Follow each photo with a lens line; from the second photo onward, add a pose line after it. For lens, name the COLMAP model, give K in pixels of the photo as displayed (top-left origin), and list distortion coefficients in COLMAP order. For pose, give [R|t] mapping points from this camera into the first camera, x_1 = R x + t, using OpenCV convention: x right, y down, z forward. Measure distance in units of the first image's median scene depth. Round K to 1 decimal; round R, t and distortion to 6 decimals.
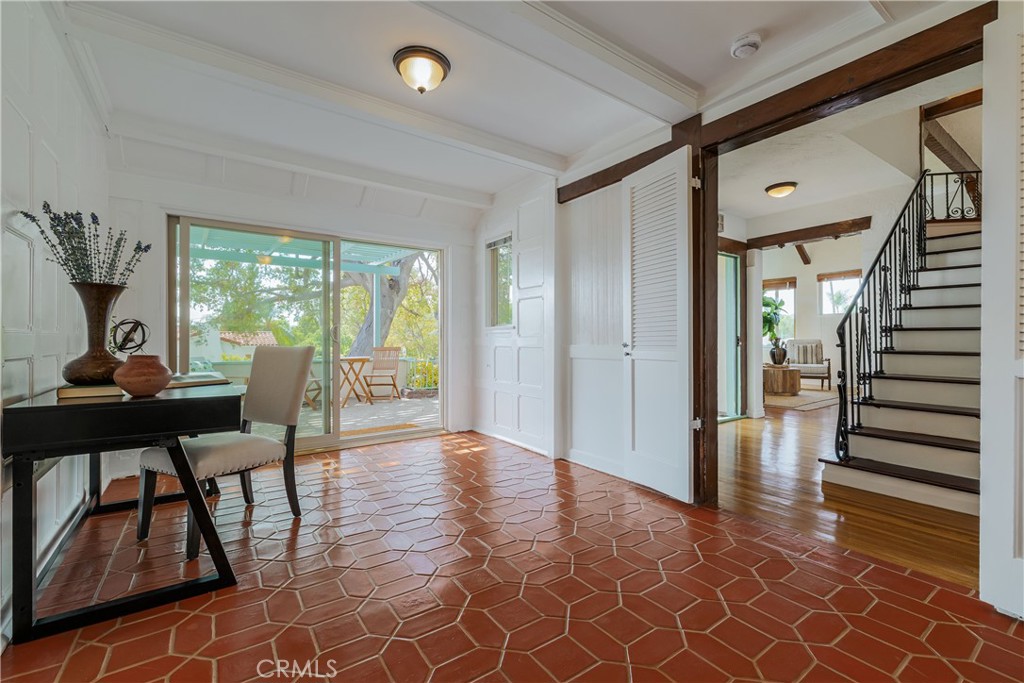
lens RADIAL K [[441.1, 0, 512.0], [0, 441.1, 341.5], [0, 0, 1]] dist [-0.001053, 0.000235]
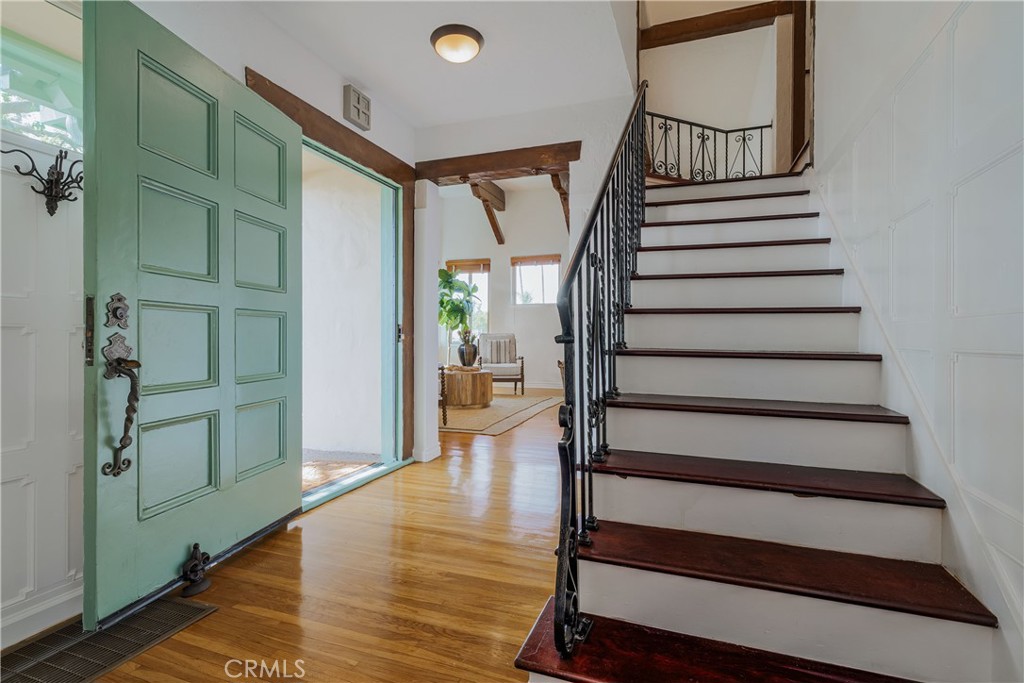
lens RADIAL K [[498.5, 0, 512.0], [0, 498.5, 341.5], [0, 0, 1]] dist [-0.000152, -0.000035]
pose [[0.819904, -0.000839, 0.572501, 0.182225], [-0.004738, 0.999955, 0.008252, 0.003113], [-0.572482, -0.009478, 0.819863, 0.265645]]
